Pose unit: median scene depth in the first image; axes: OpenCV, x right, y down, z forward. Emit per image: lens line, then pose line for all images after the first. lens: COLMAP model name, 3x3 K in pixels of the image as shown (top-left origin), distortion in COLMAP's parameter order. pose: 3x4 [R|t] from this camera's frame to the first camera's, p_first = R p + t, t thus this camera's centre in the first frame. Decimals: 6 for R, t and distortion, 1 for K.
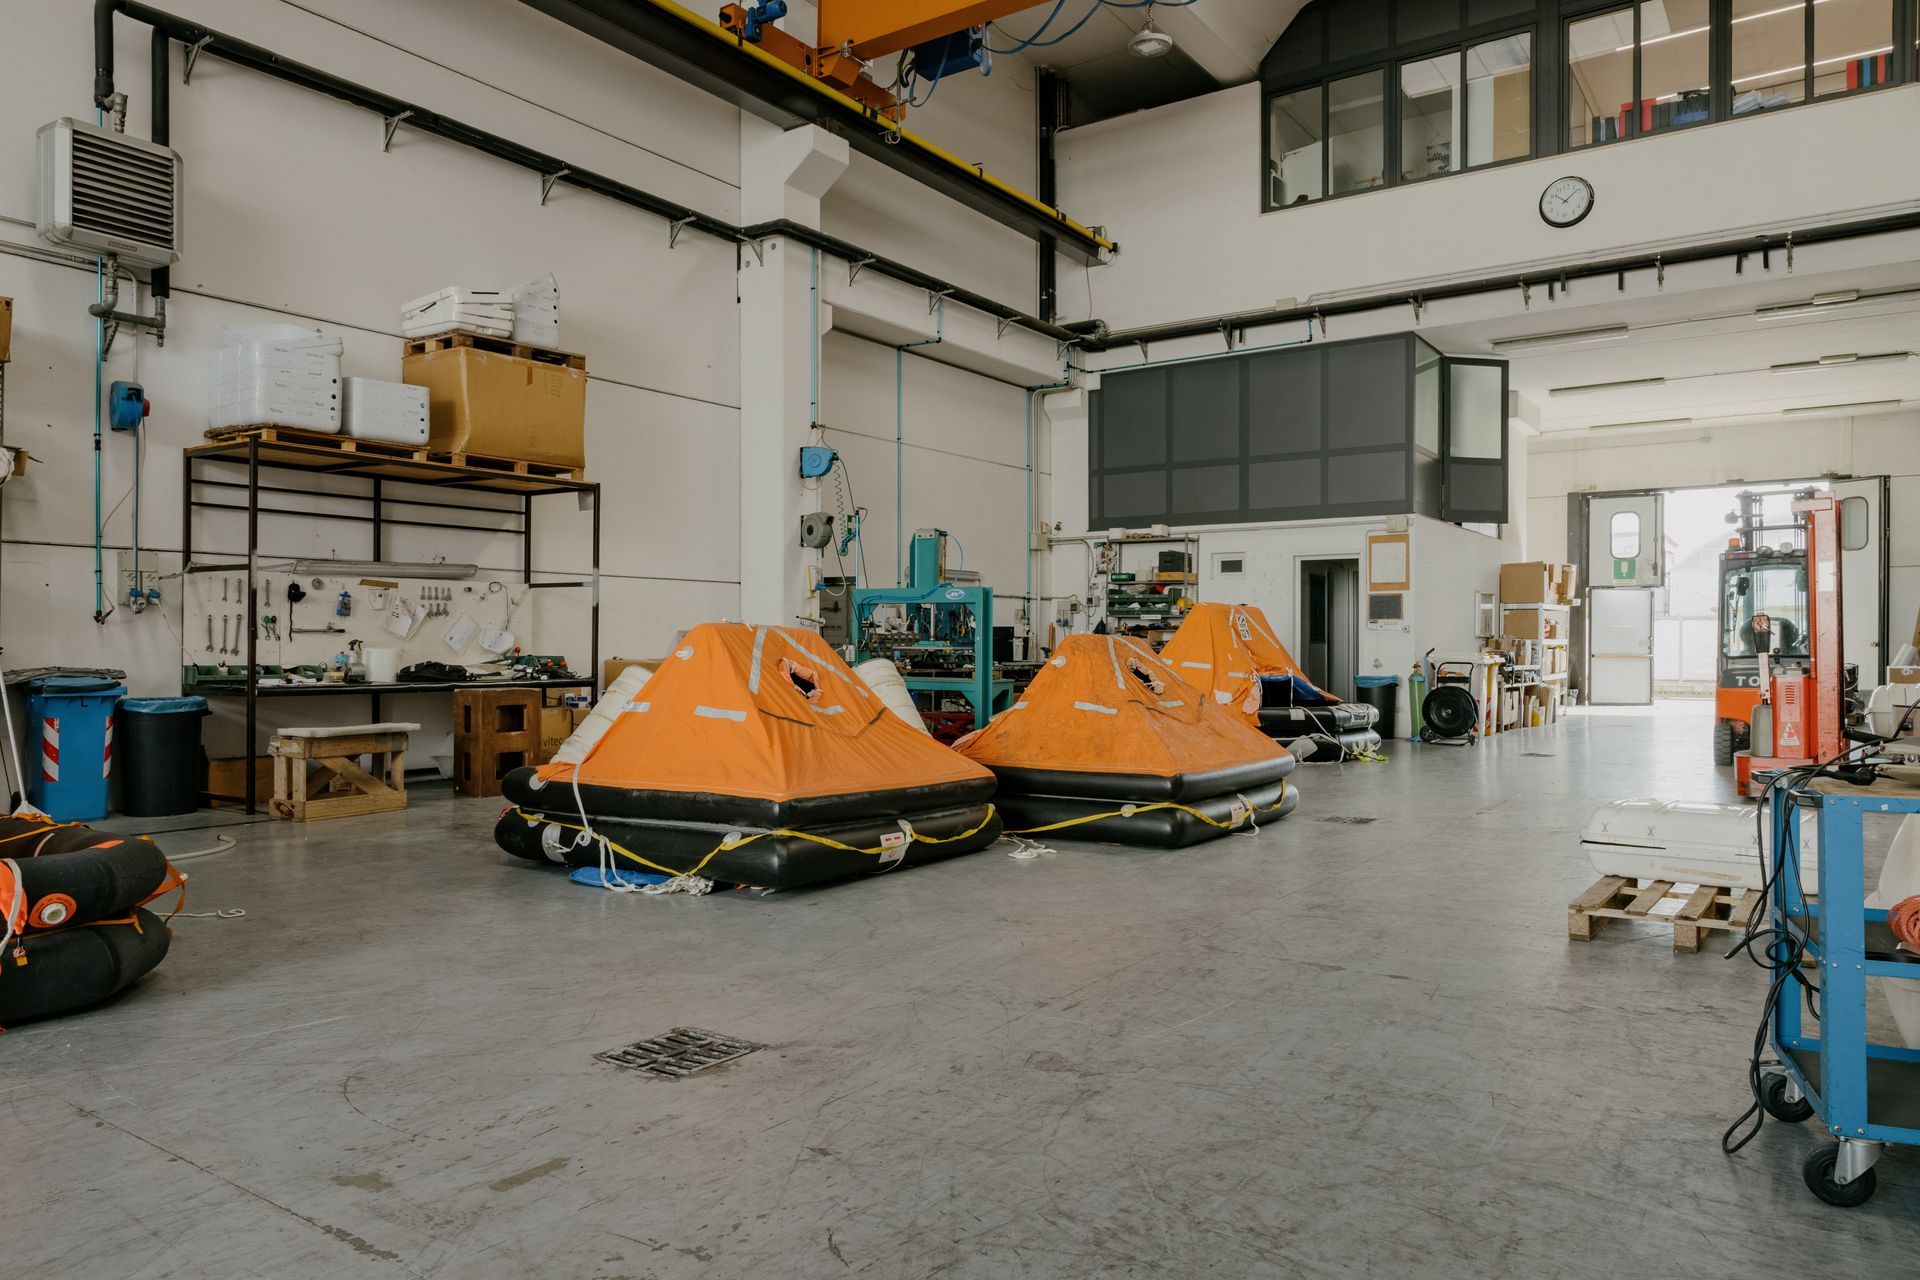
lens RADIAL K [[1299.0, 0, 960.0], [0, 1299.0, 640.0], [0, 0, 1]] dist [0.007459, -0.000675]
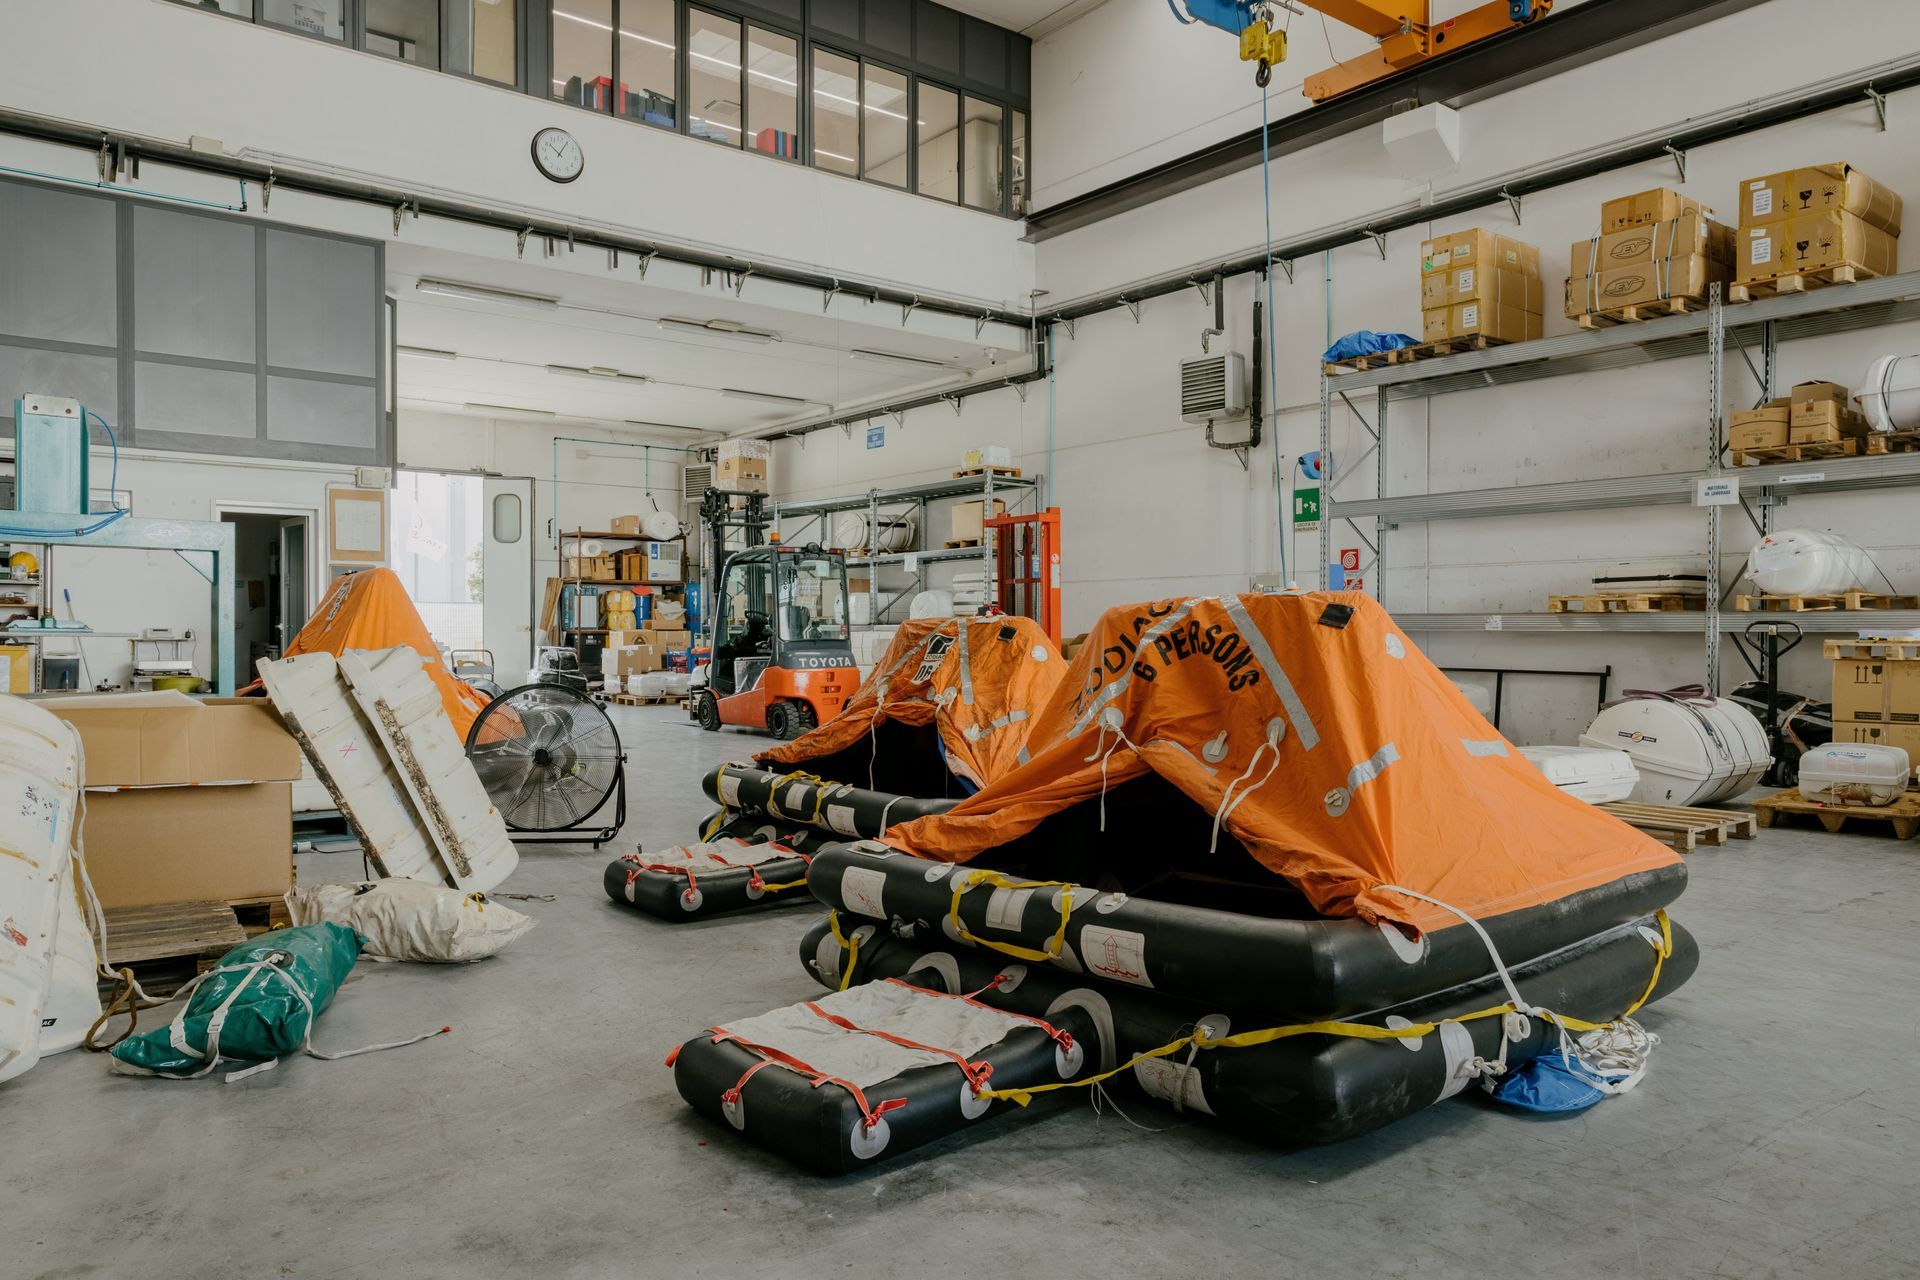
lens RADIAL K [[1299.0, 0, 960.0], [0, 1299.0, 640.0], [0, 0, 1]] dist [0.007459, -0.000675]
pose [[0.296138, -0.007009, 0.955119, -0.386970], [-0.004599, 0.999951, 0.008764, 0.002261], [-0.955134, -0.006988, 0.296091, 0.501740]]
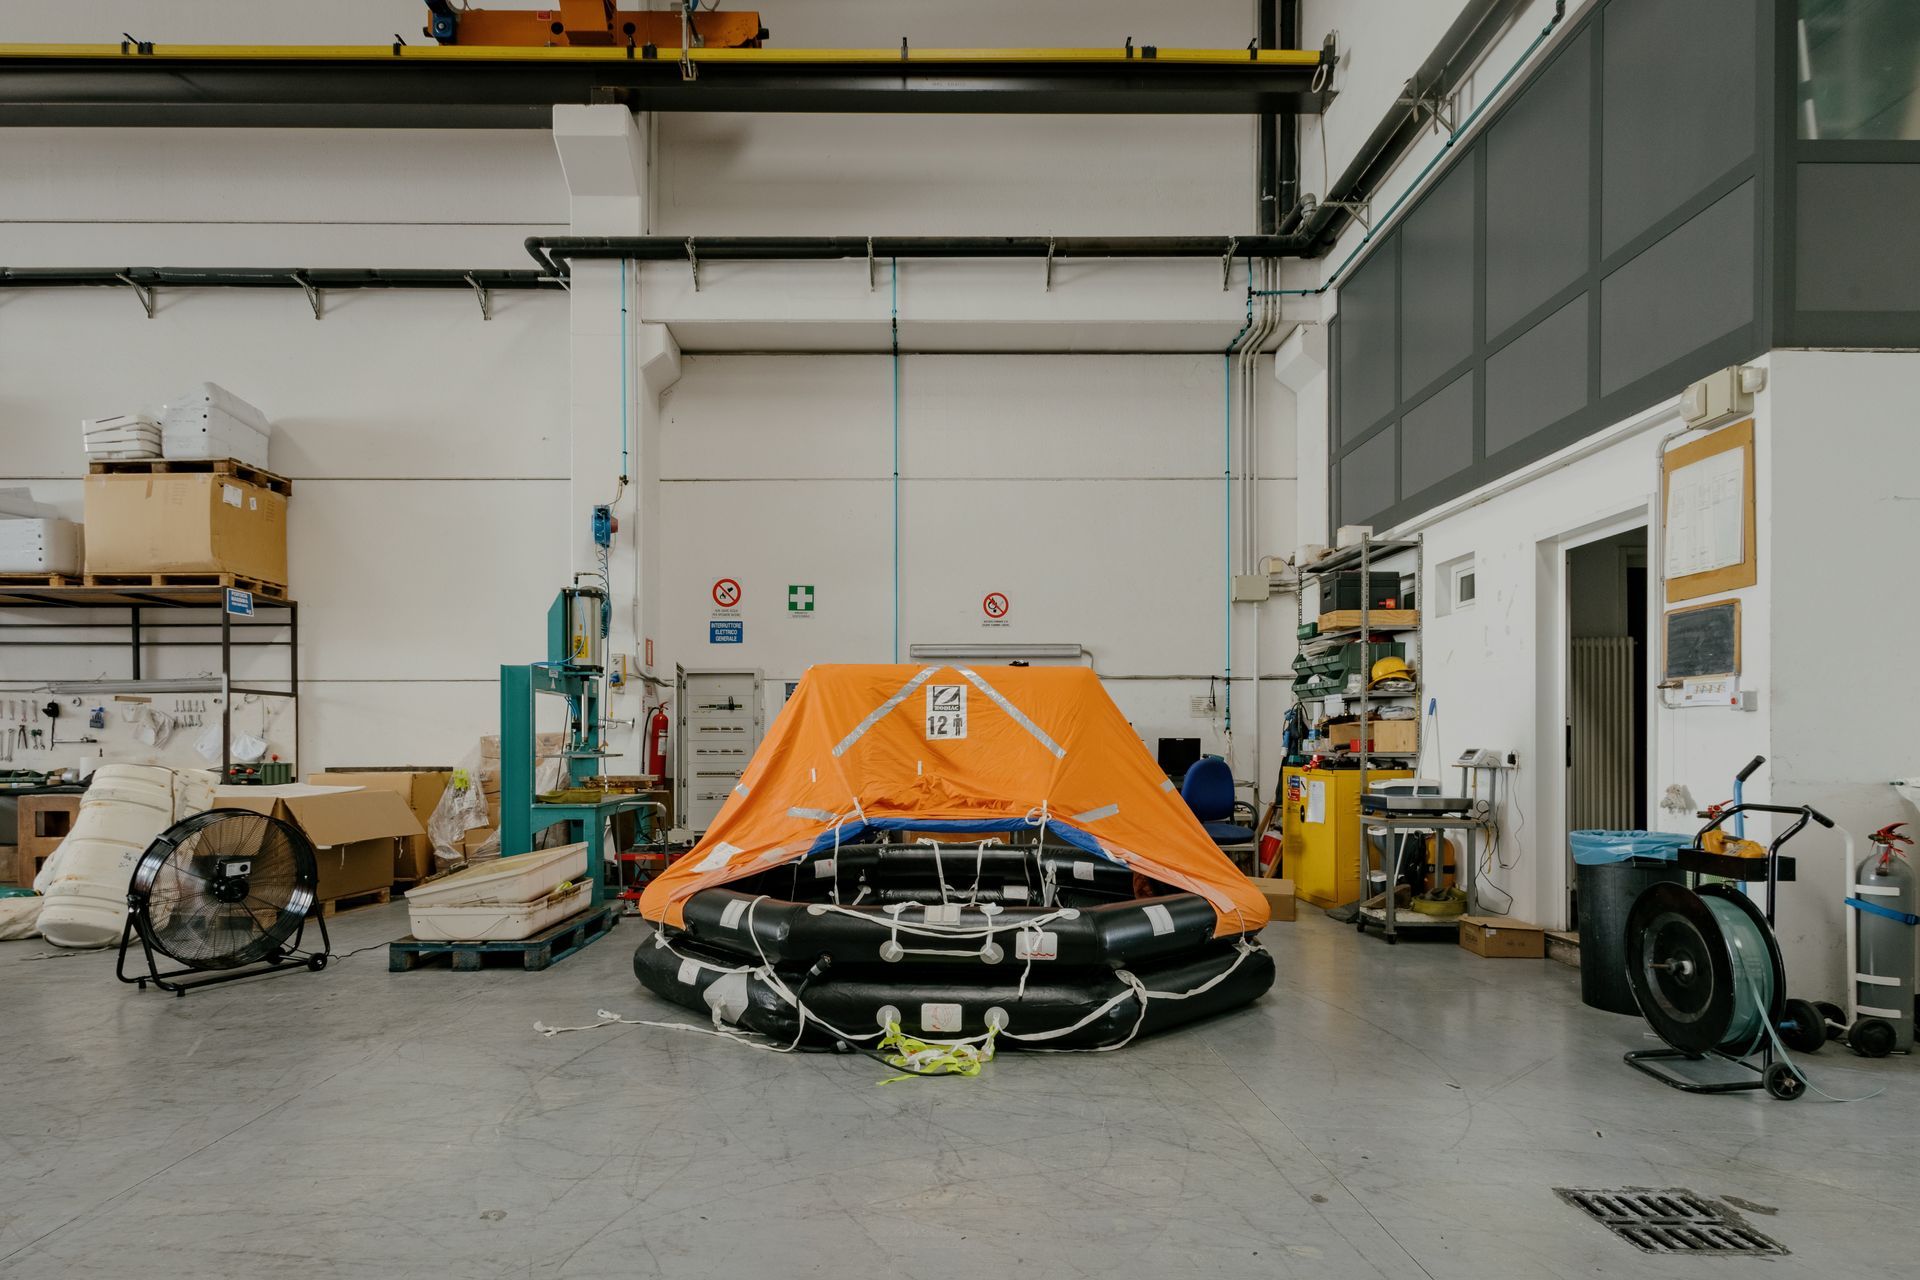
lens RADIAL K [[1039.6, 0, 950.8], [0, 1039.6, 744.6], [0, 0, 1]] dist [0.017594, 0.000082]
pose [[0.568406, -0.006275, -0.822724, 0.546552], [0.006356, 0.999975, -0.003236, 0.003062], [0.822724, -0.003390, 0.568431, 0.813435]]
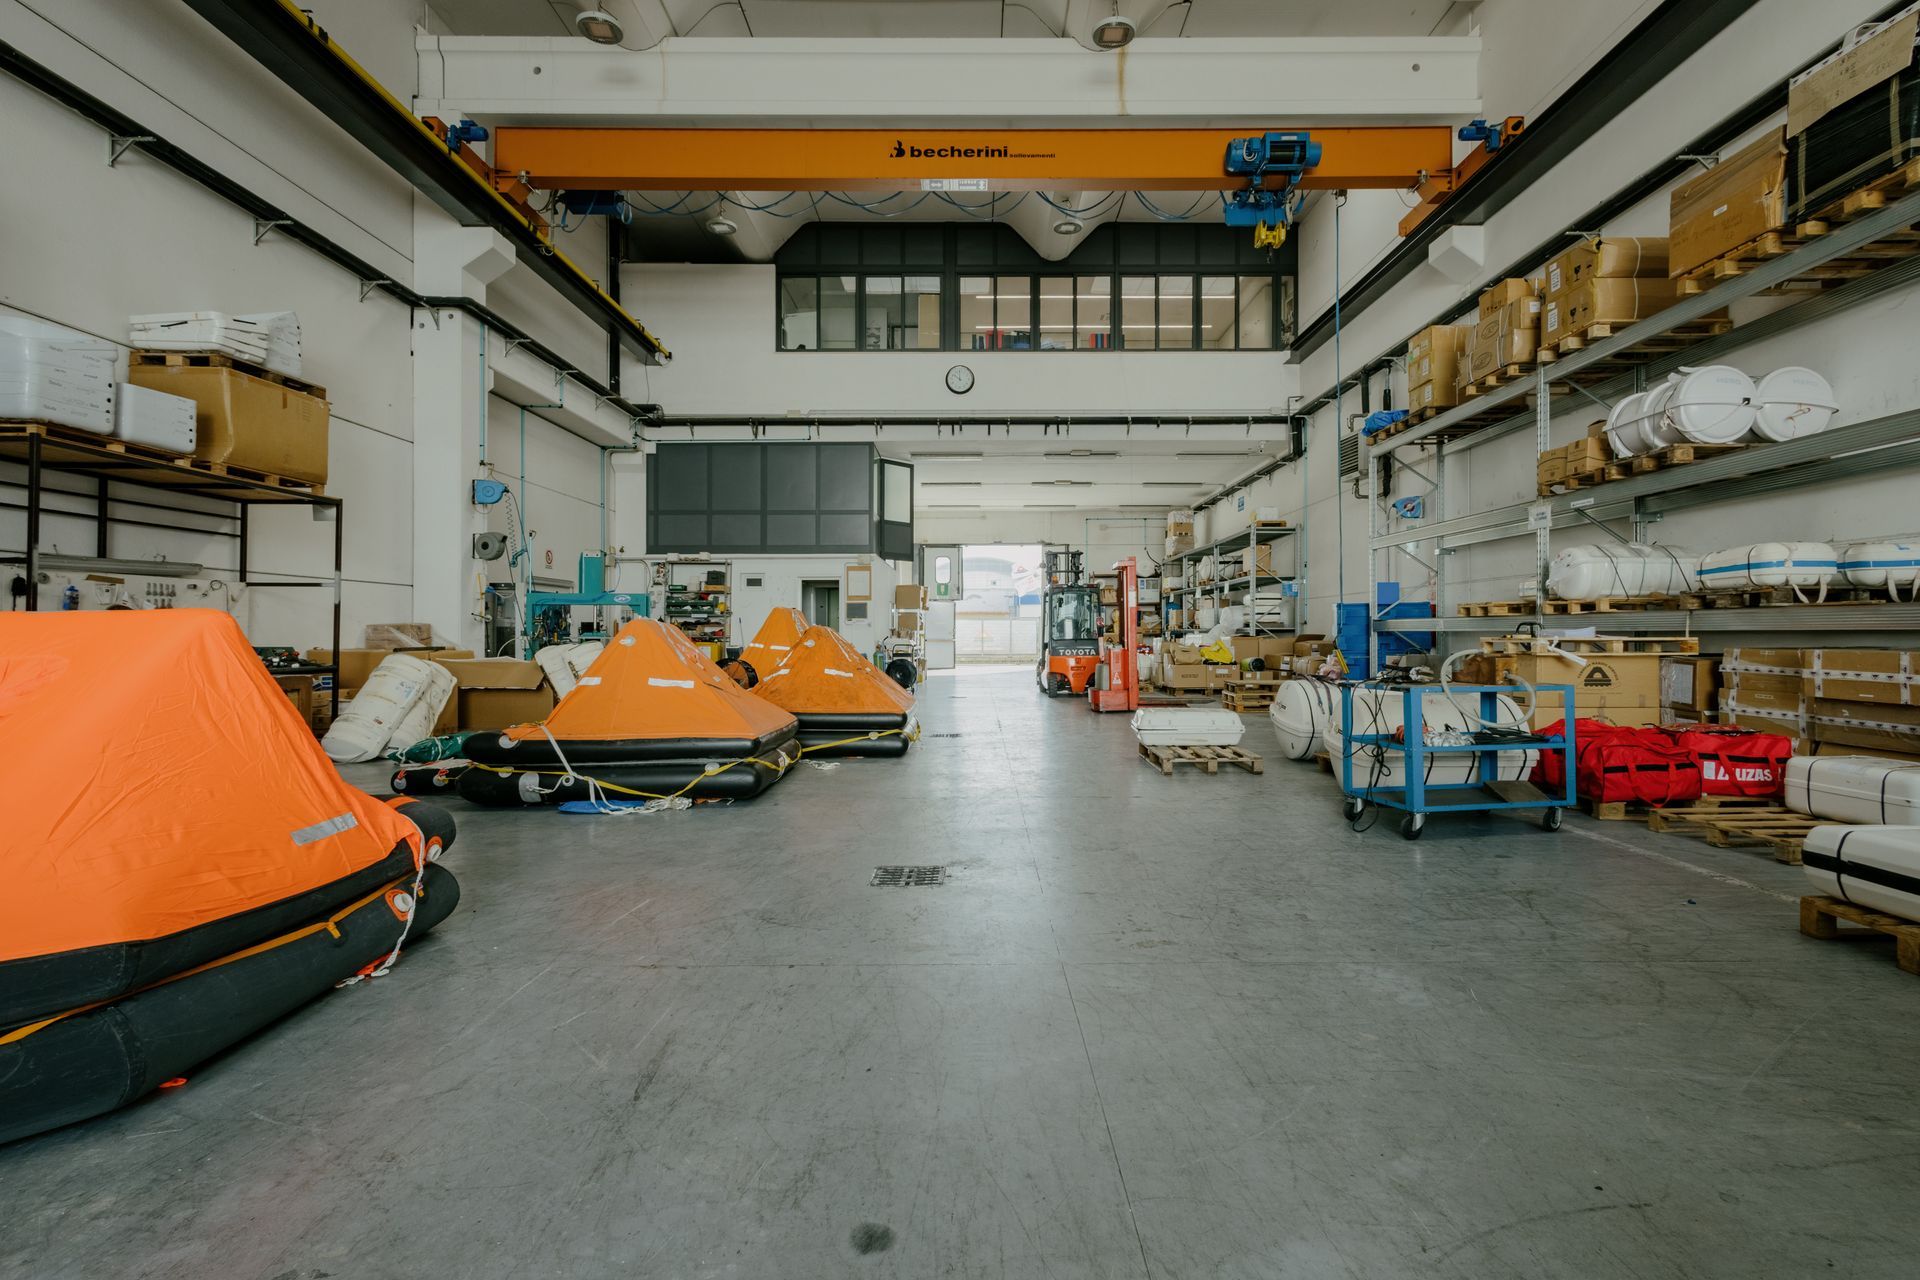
lens RADIAL K [[898.5, 0, 994.2], [0, 898.5, 621.1], [0, 0, 1]] dist [0.010286, -0.000503]
pose [[0.812669, 0.003638, 0.582714, -0.222528], [0.003702, 0.999928, -0.011406, 0.000750], [-0.582714, 0.011426, 0.812597, -0.001947]]
